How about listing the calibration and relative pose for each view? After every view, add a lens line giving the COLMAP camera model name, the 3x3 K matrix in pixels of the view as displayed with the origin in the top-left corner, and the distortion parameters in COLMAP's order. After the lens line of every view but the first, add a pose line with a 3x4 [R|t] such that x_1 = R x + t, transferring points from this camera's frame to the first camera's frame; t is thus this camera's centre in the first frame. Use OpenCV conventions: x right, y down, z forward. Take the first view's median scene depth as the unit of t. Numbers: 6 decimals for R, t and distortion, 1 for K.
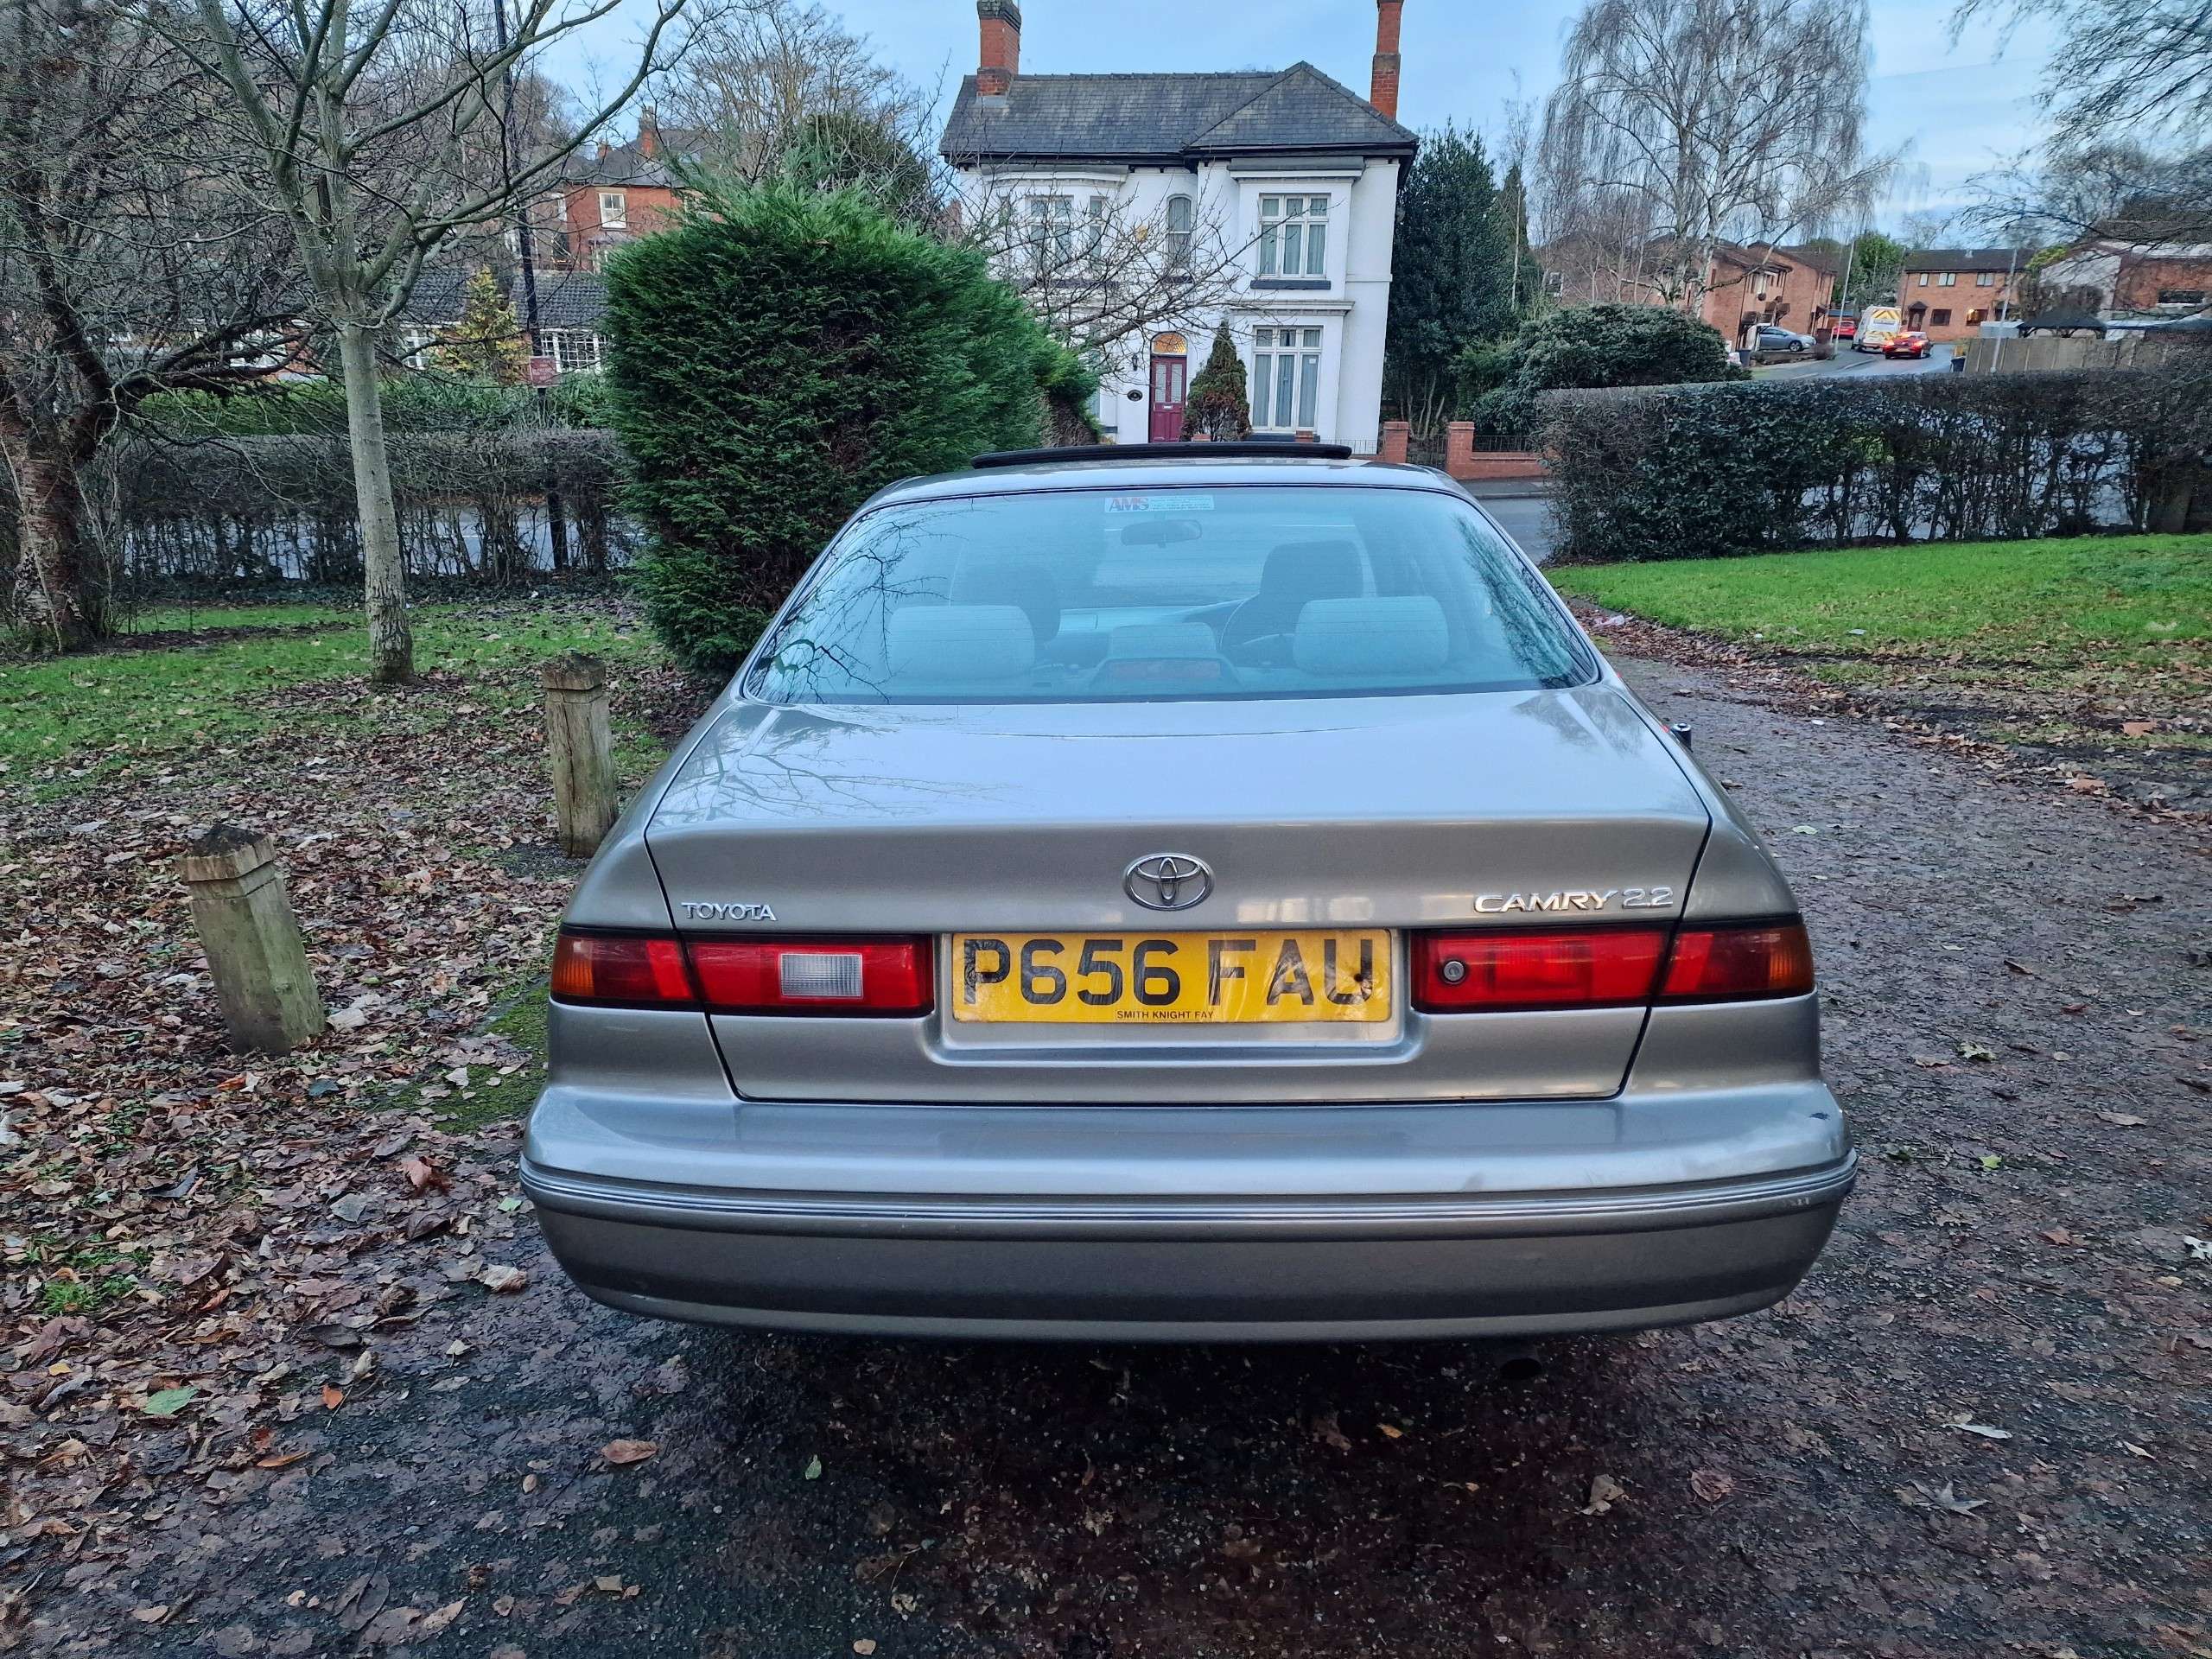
lens RADIAL K [[1456.2, 0, 1106.8], [0, 1456.2, 836.6], [0, 0, 1]] dist [0.076342, -0.065936]
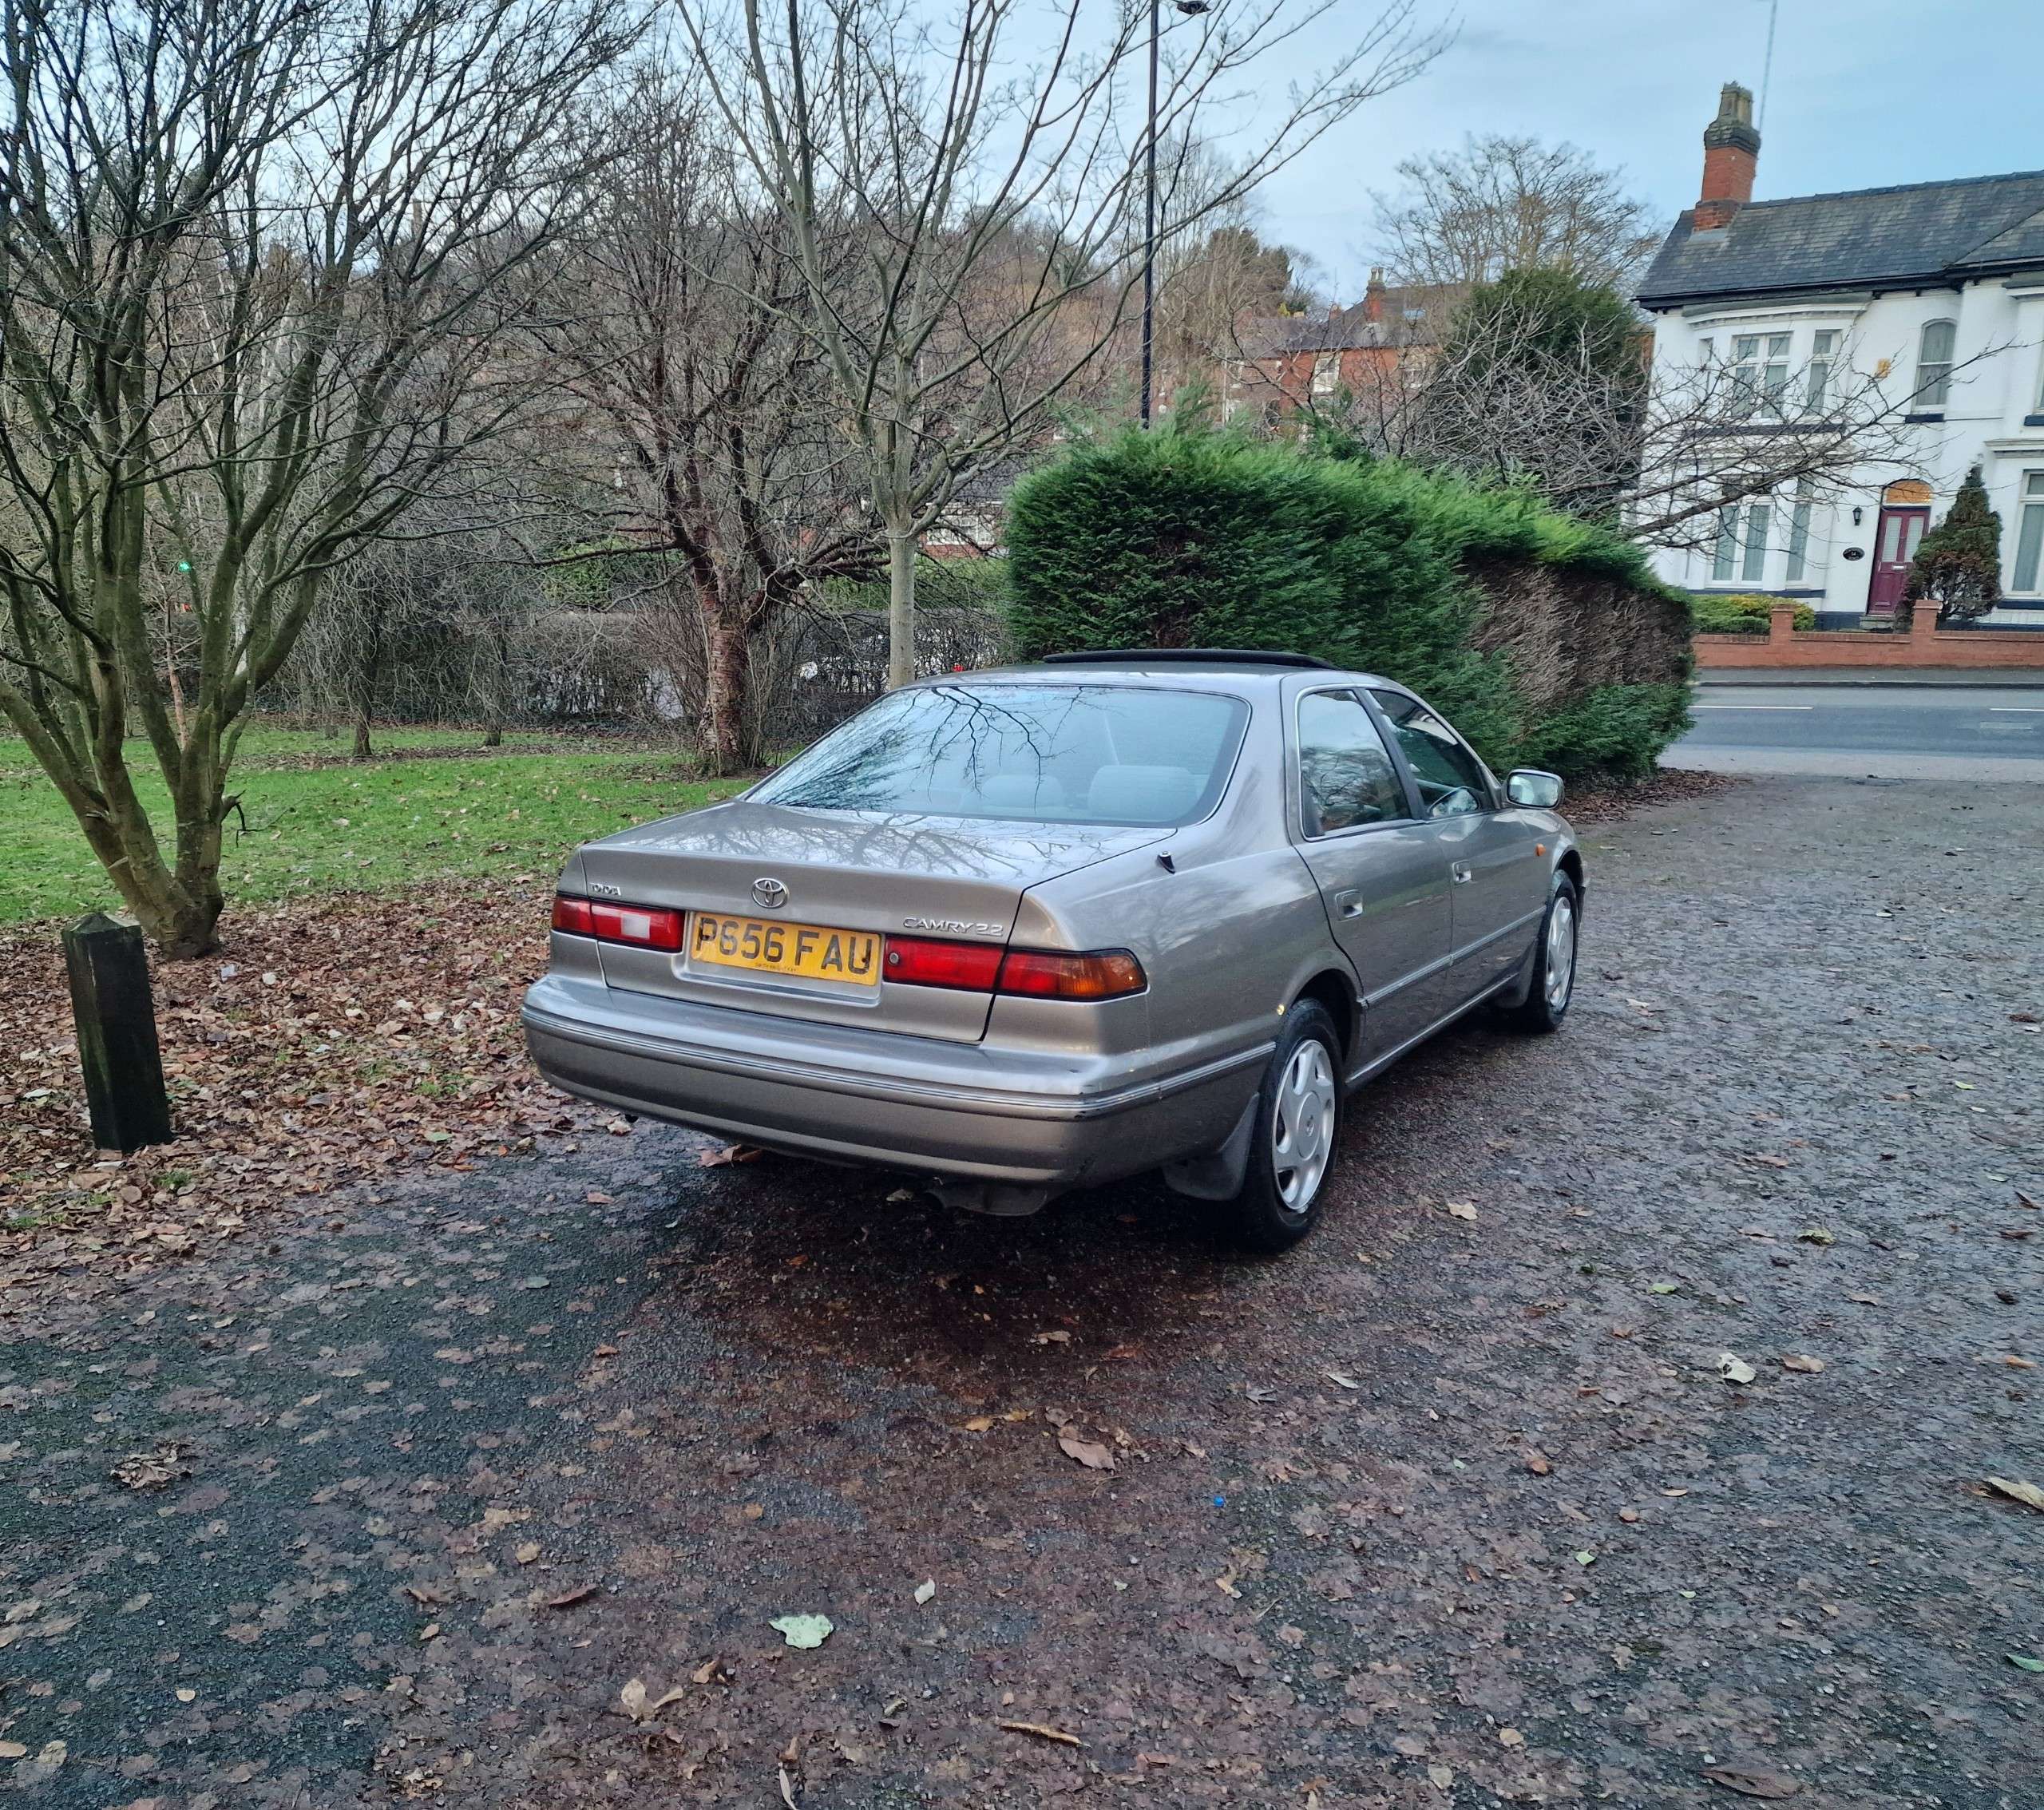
lens RADIAL K [[1579.6, 0, 944.8], [0, 1579.6, 907.9], [0, 0, 1]] dist [0.088411, -0.083107]
pose [[0.859158, 0.104278, -0.500973, 0.317876], [-0.140839, 0.989392, -0.035594, 0.022713], [0.491947, 0.101137, 0.864731, -0.168048]]
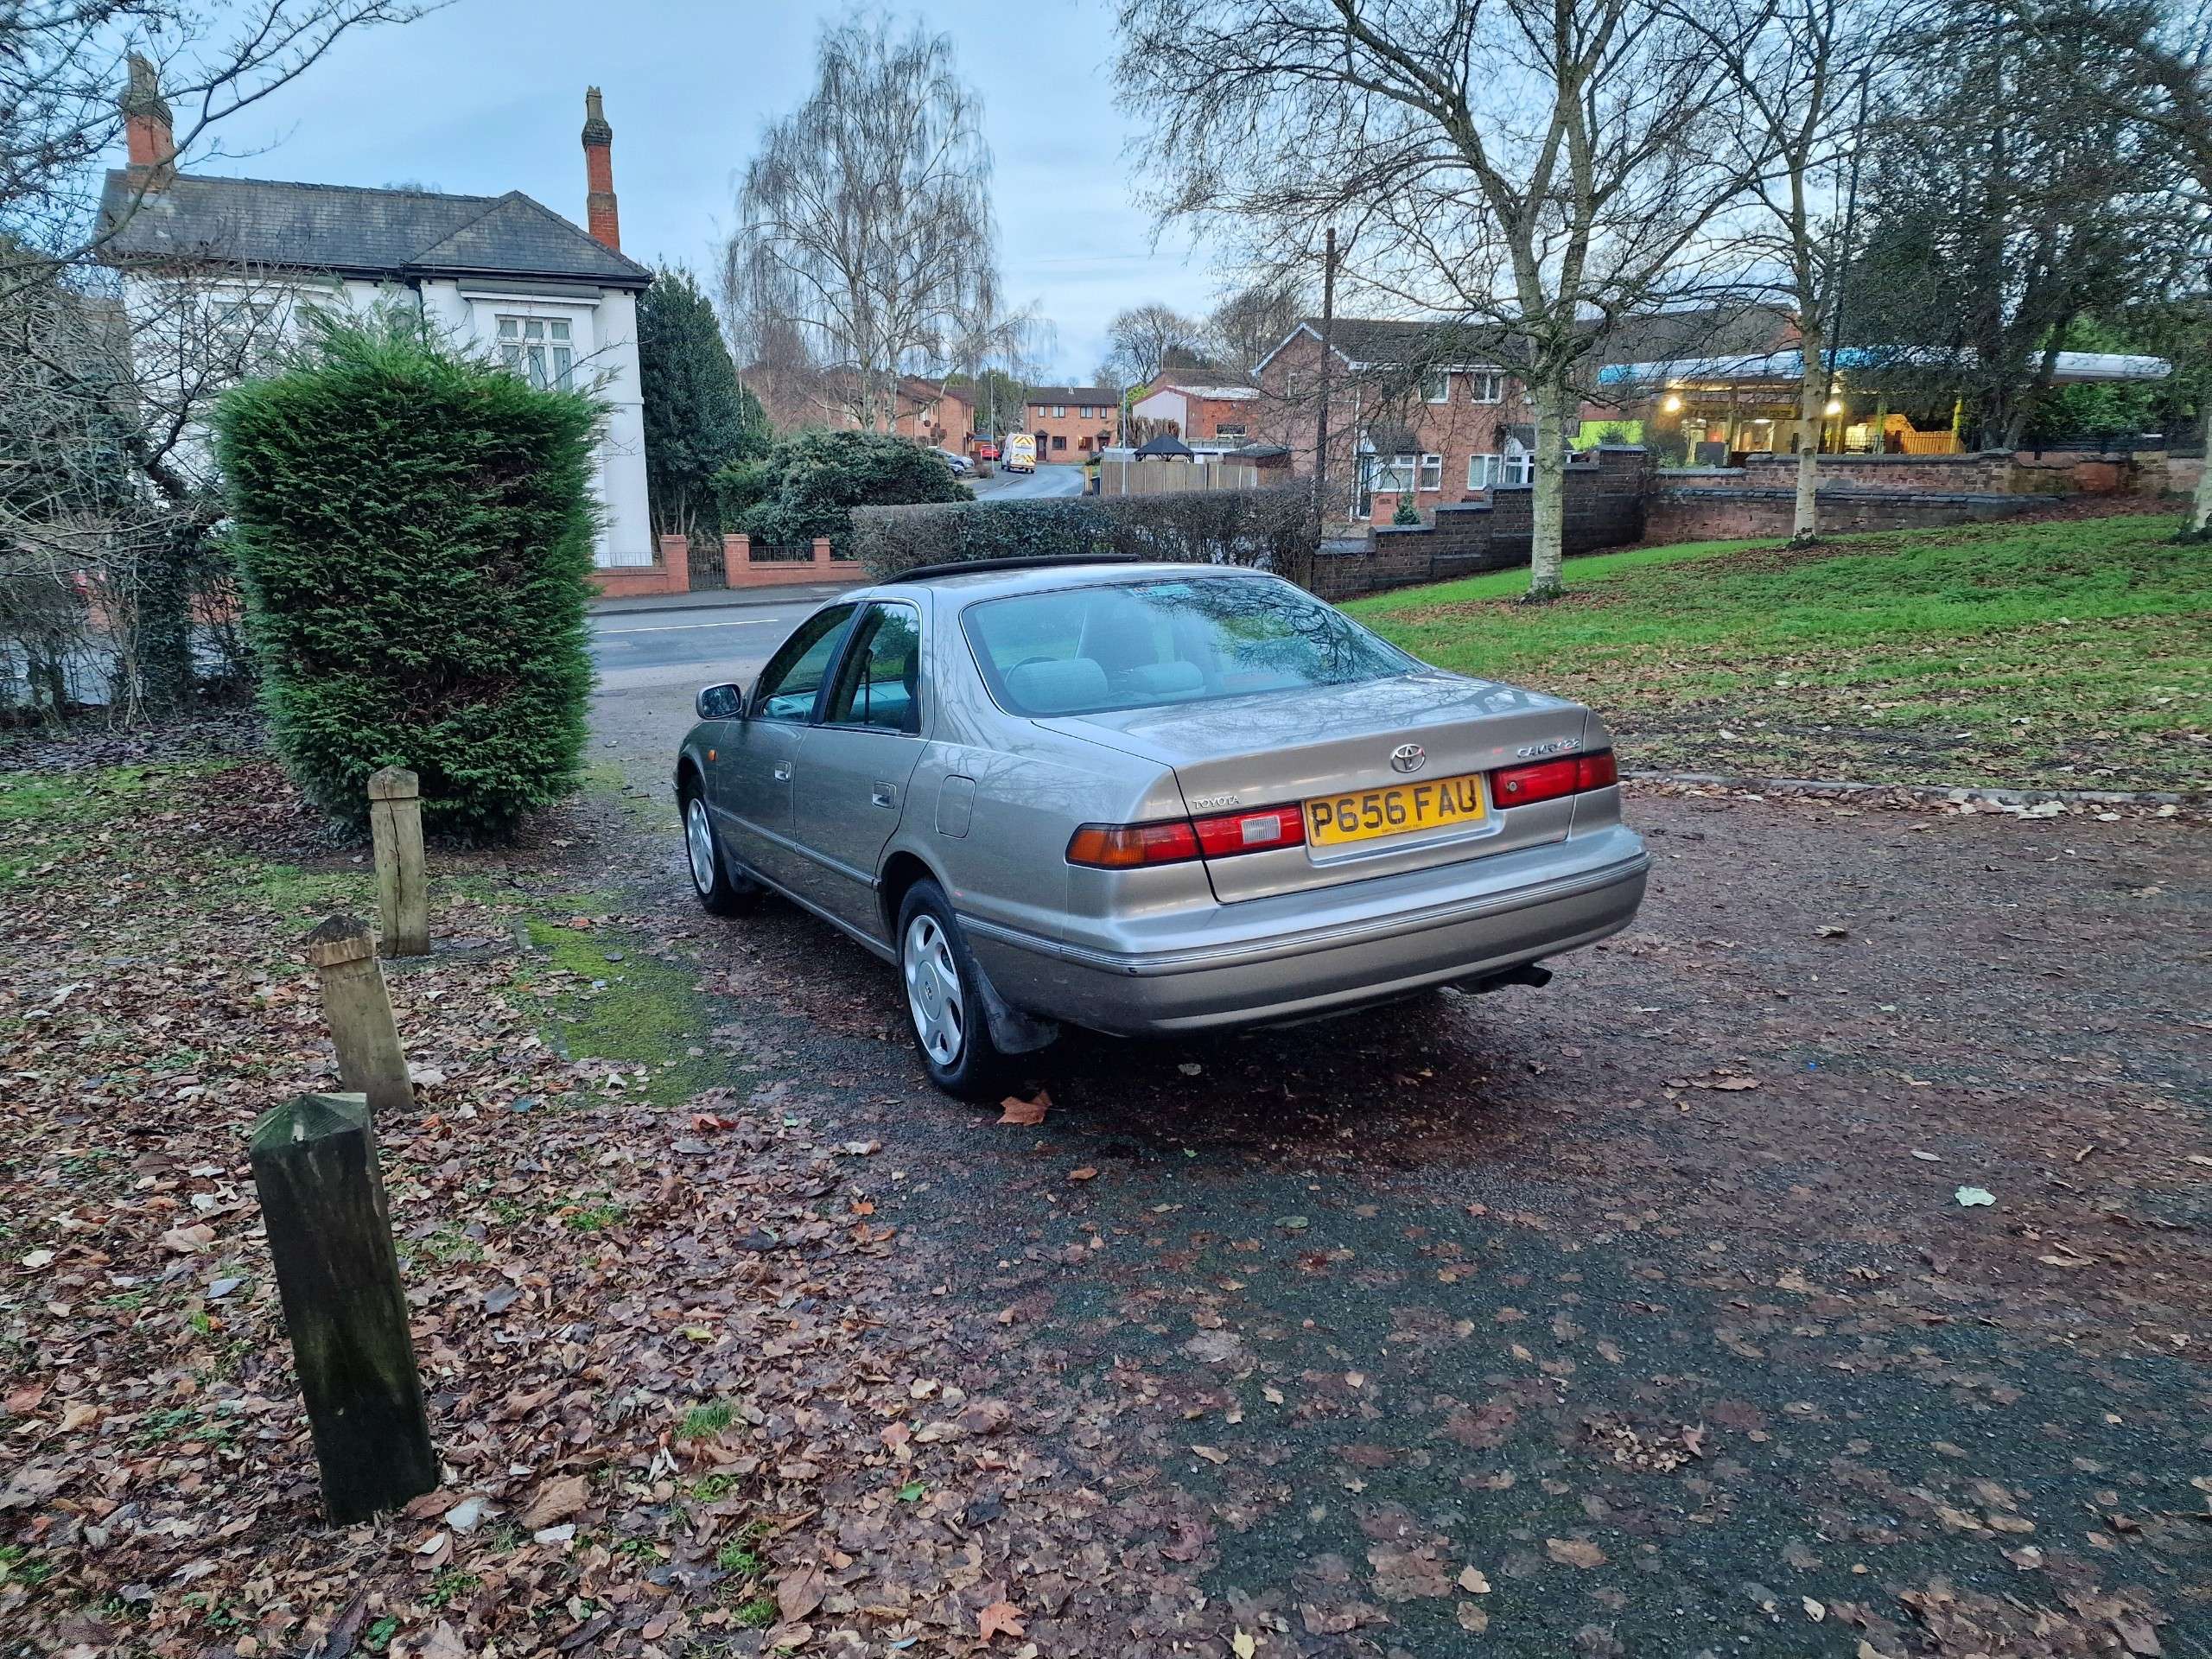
lens RADIAL K [[1446.3, 0, 1112.2], [0, 1446.3, 815.6], [0, 0, 1]] dist [0.086377, -0.080080]
pose [[0.863385, -0.121436, 0.489713, -0.331970], [0.161805, 0.985980, -0.040772, 0.031445], [-0.477896, 0.114440, 0.870930, -0.144732]]
